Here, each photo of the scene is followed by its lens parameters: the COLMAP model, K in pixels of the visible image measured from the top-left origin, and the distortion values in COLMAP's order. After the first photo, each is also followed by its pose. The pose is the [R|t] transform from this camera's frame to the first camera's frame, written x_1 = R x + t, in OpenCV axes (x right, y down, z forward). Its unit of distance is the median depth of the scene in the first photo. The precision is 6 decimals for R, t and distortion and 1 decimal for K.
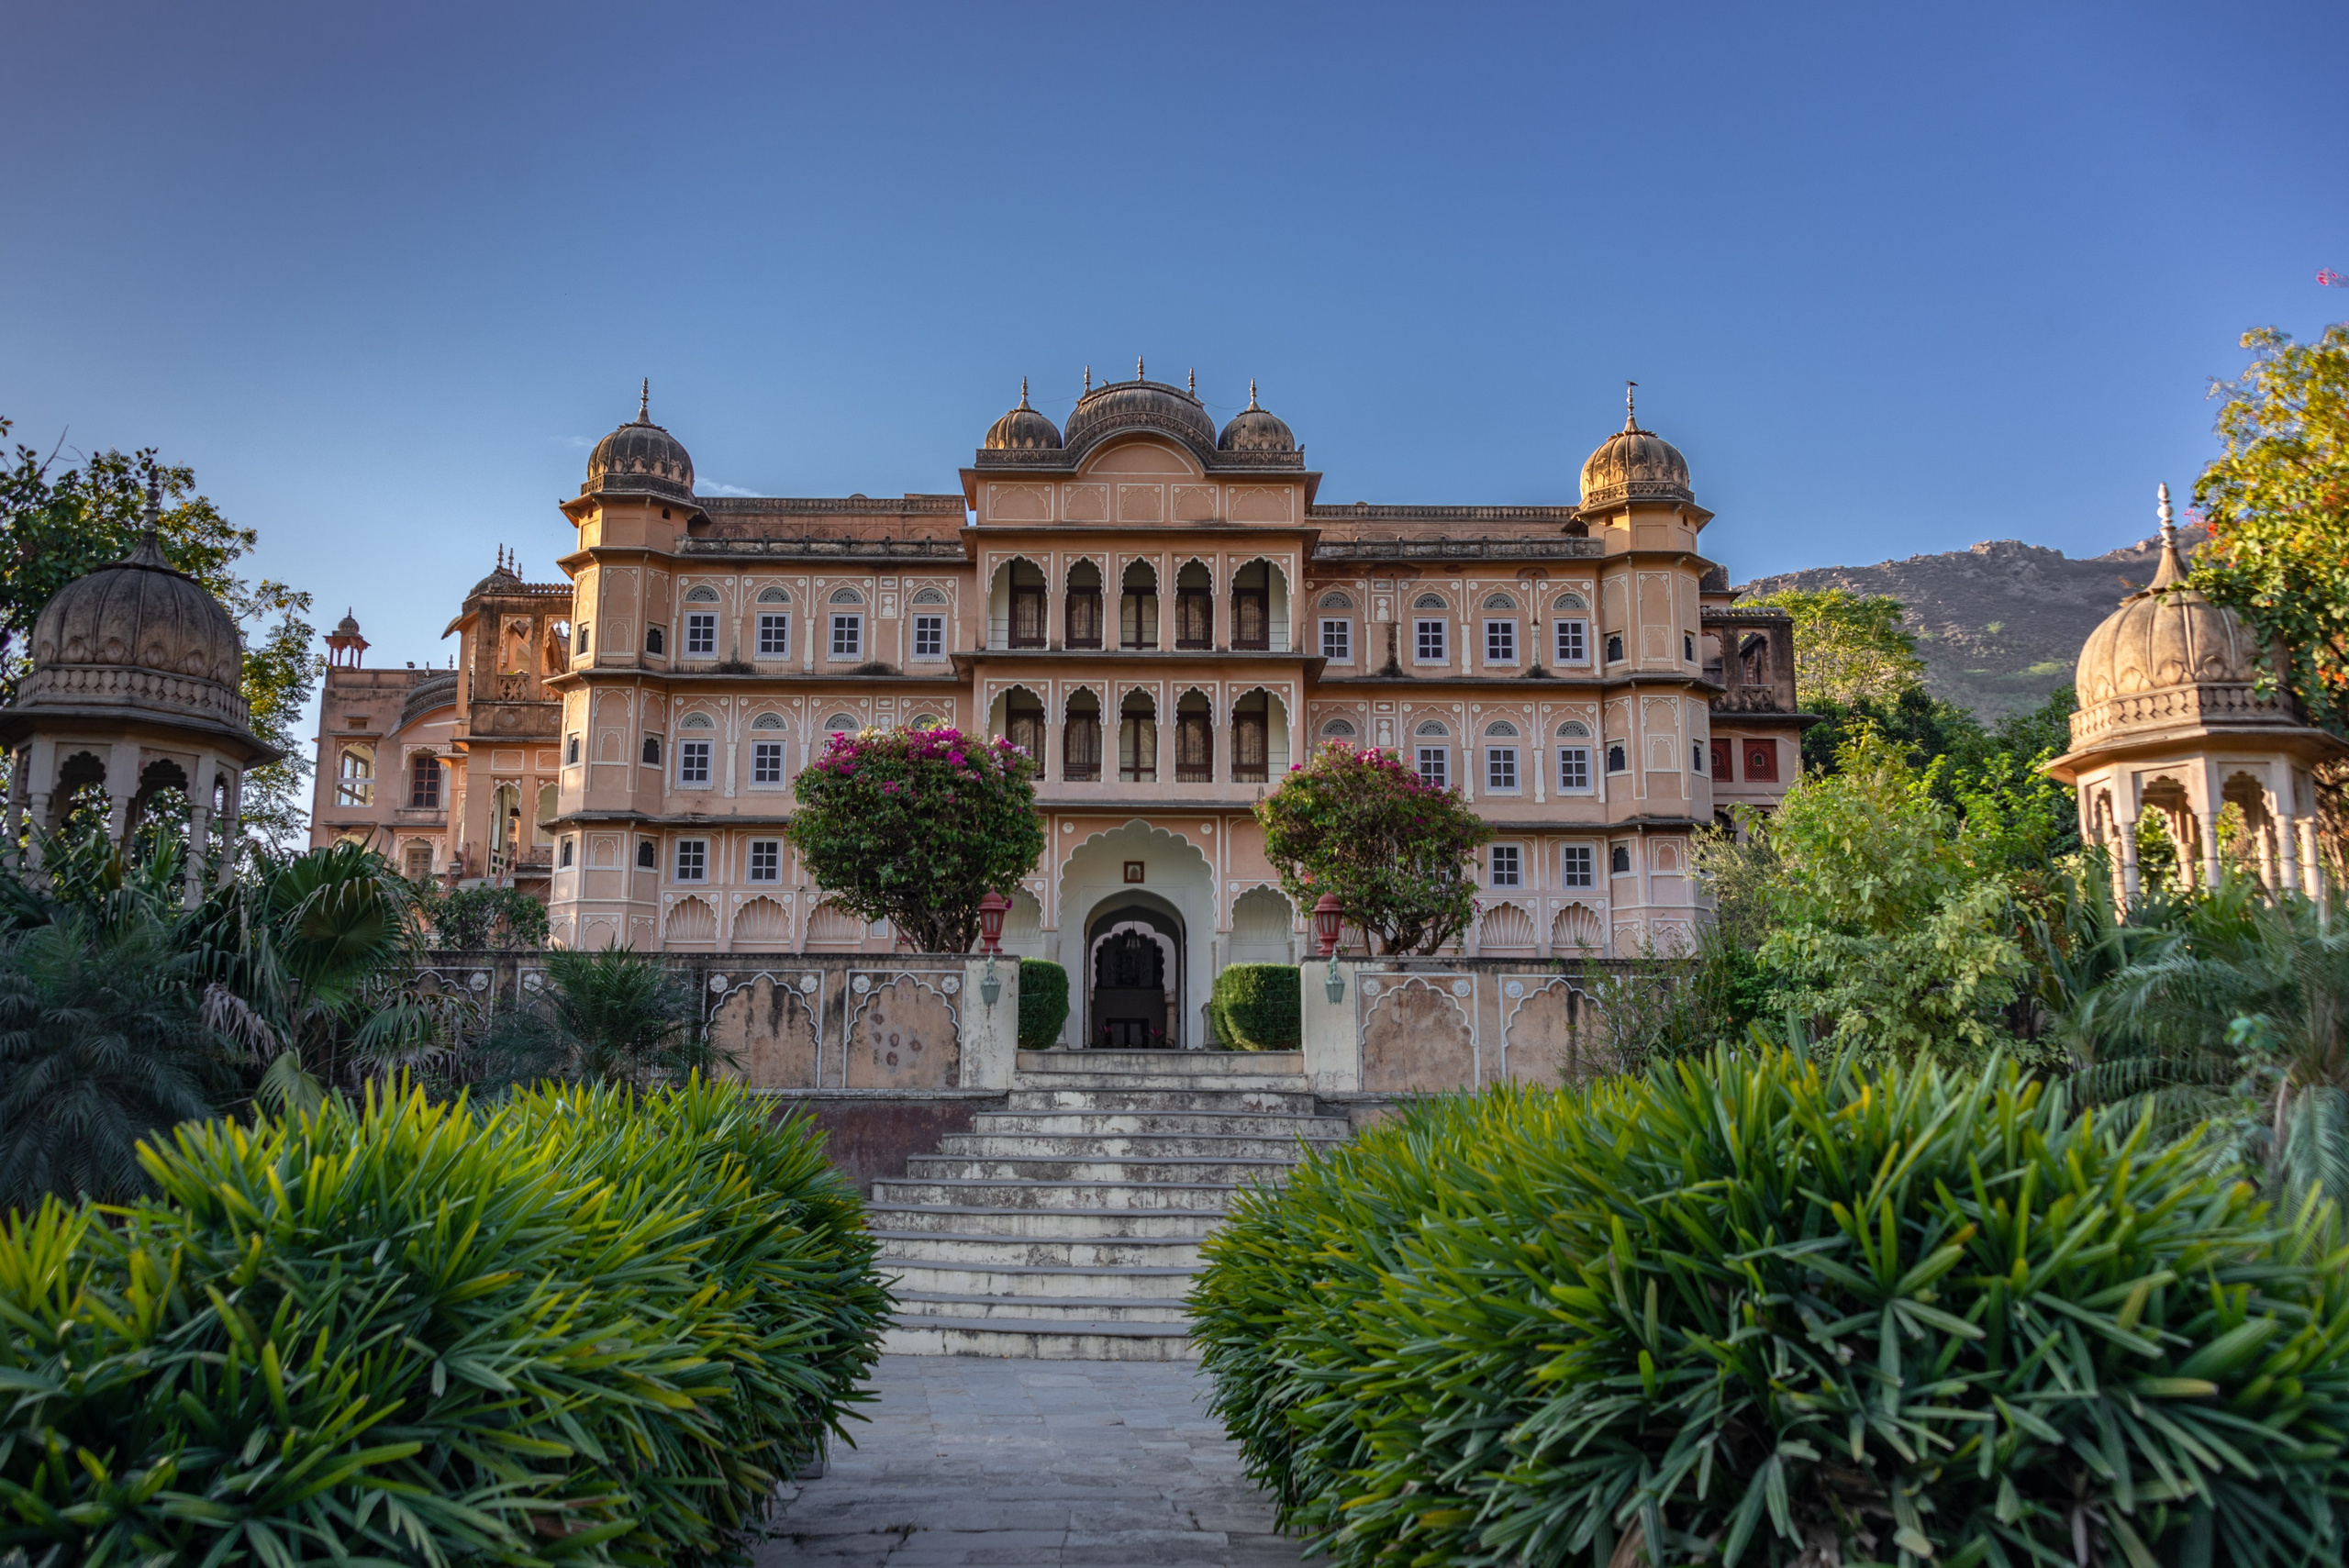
lens RADIAL K [[1862.0, 0, 1137.7], [0, 1862.0, 800.4], [0, 0, 1]] dist [0.032382, 0.000053]
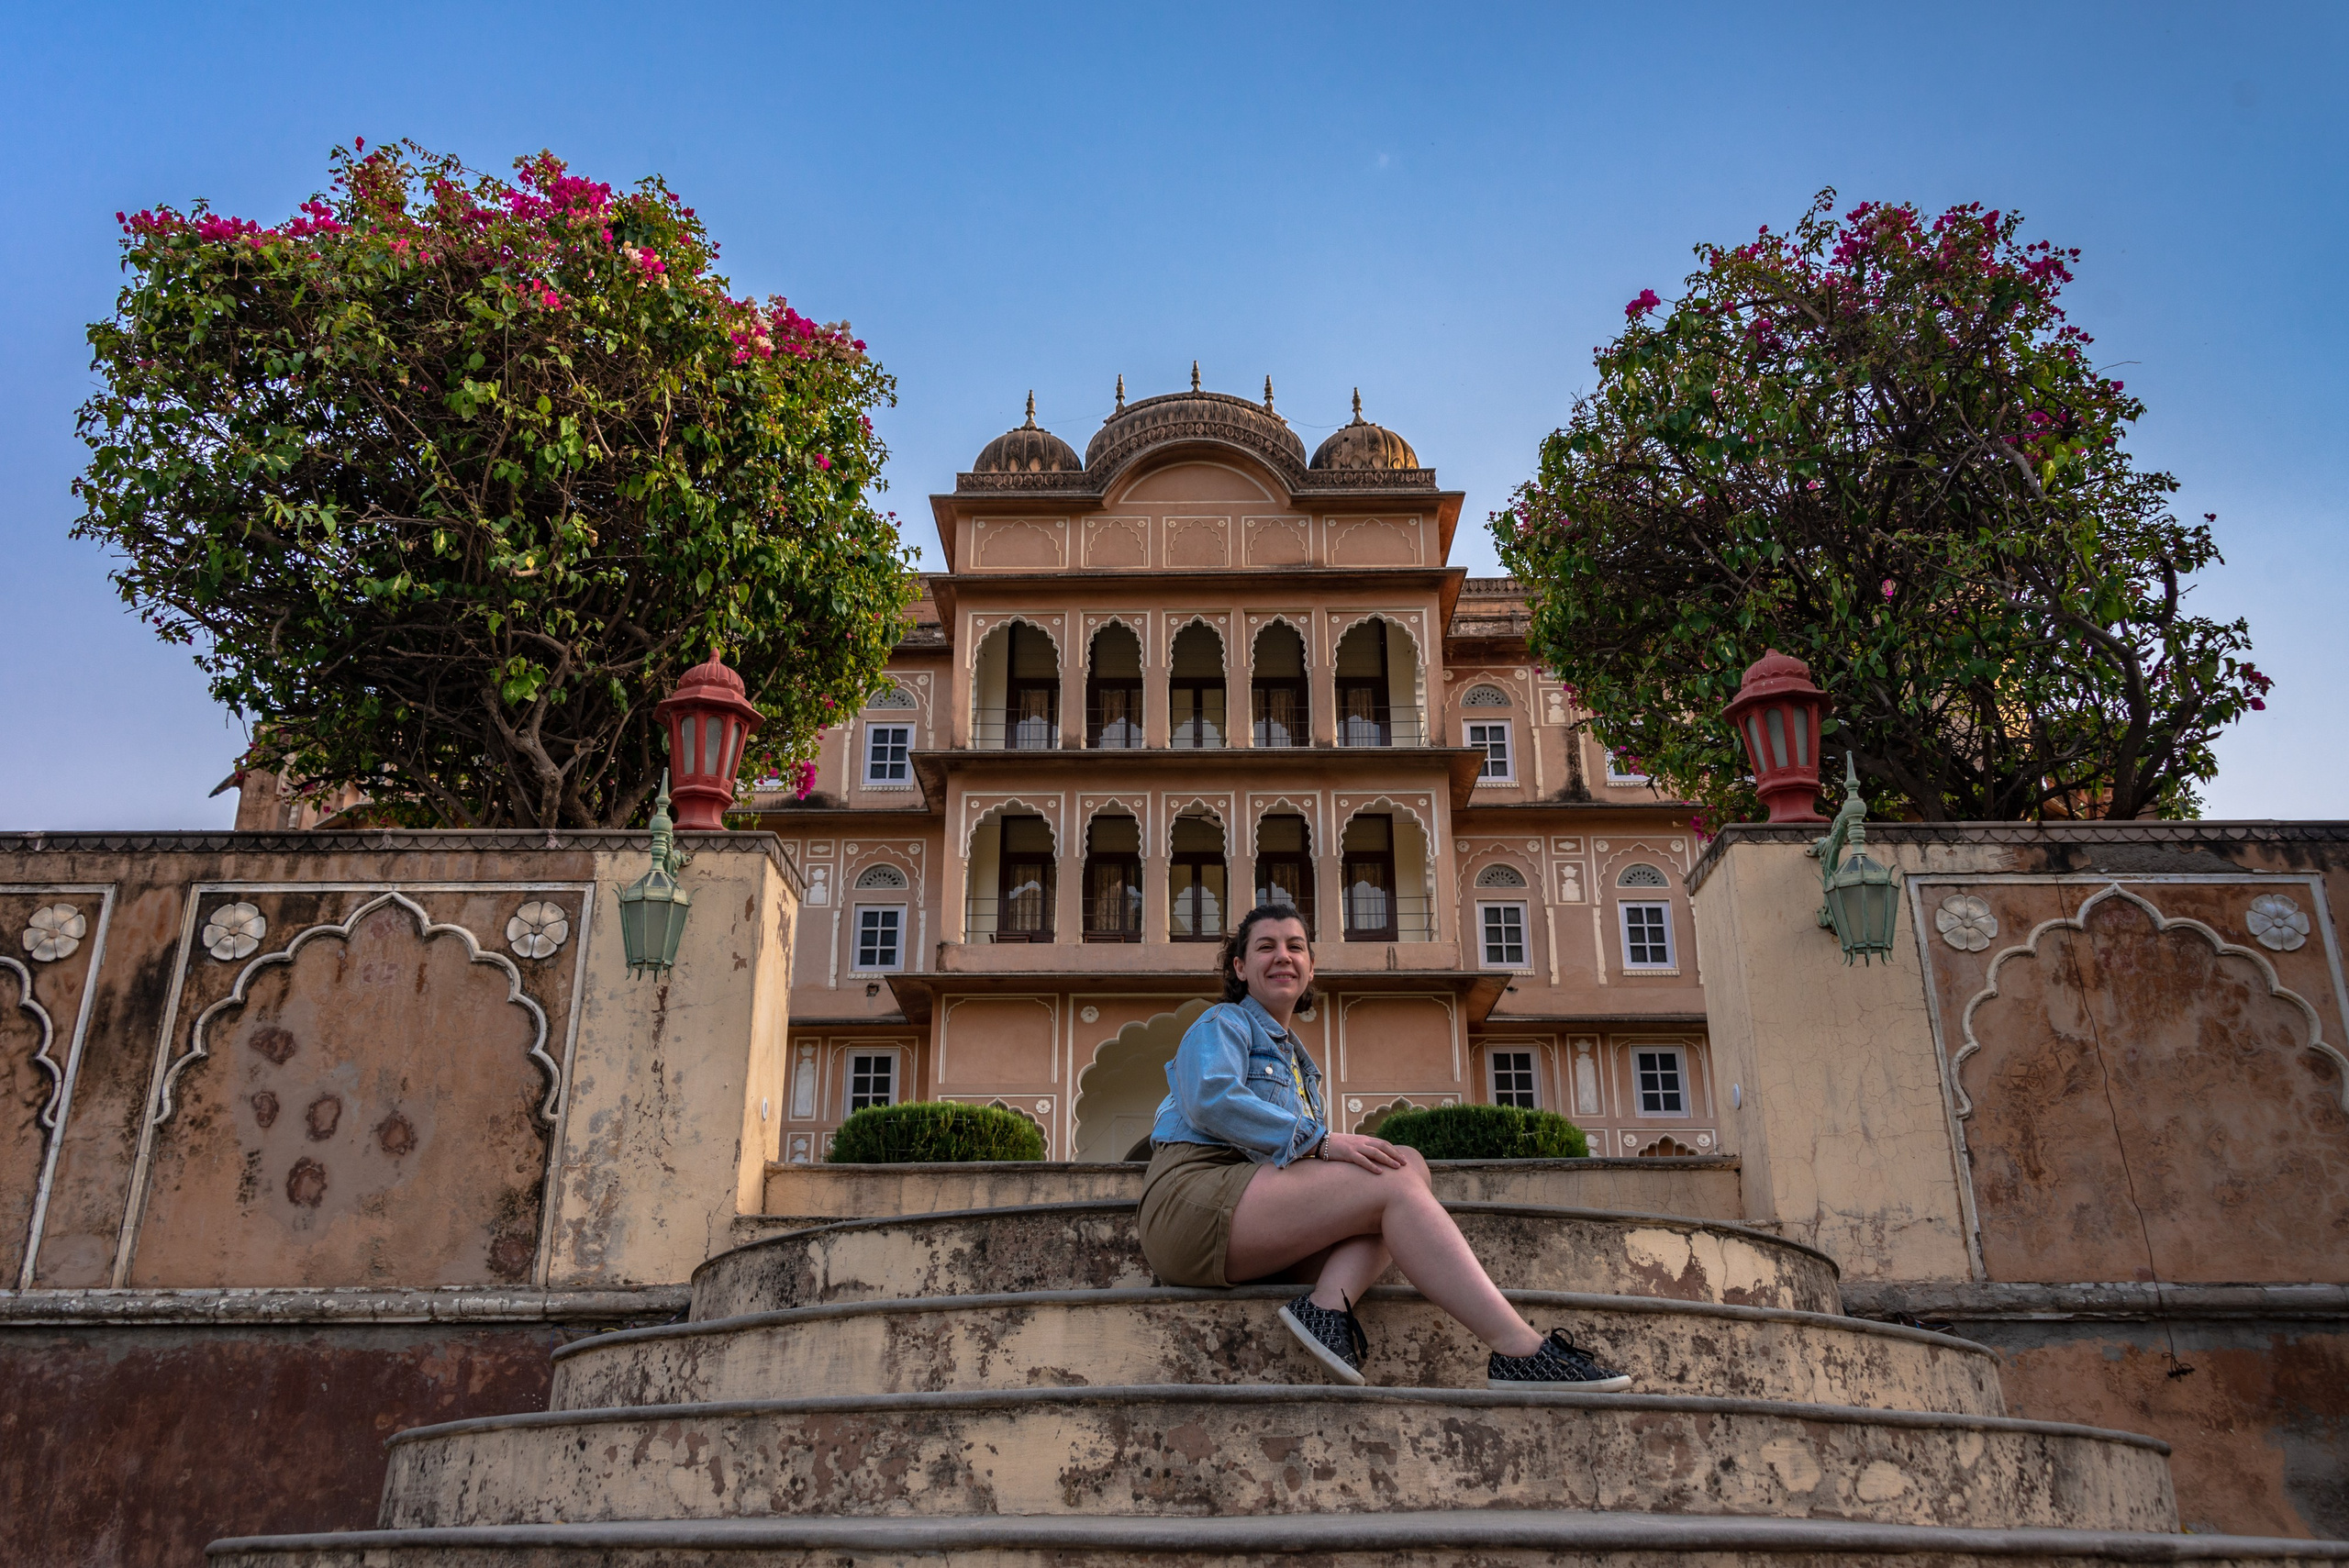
lens RADIAL K [[1936.1, 0, 1178.5], [0, 1936.1, 794.0], [0, 0, 1]] dist [0.038225, -0.045829]
pose [[0.999802, -0.015026, -0.013069, 0.002473], [0.012271, 0.981707, -0.190004, 0.063818], [0.015685, 0.189806, 0.981696, 0.322372]]
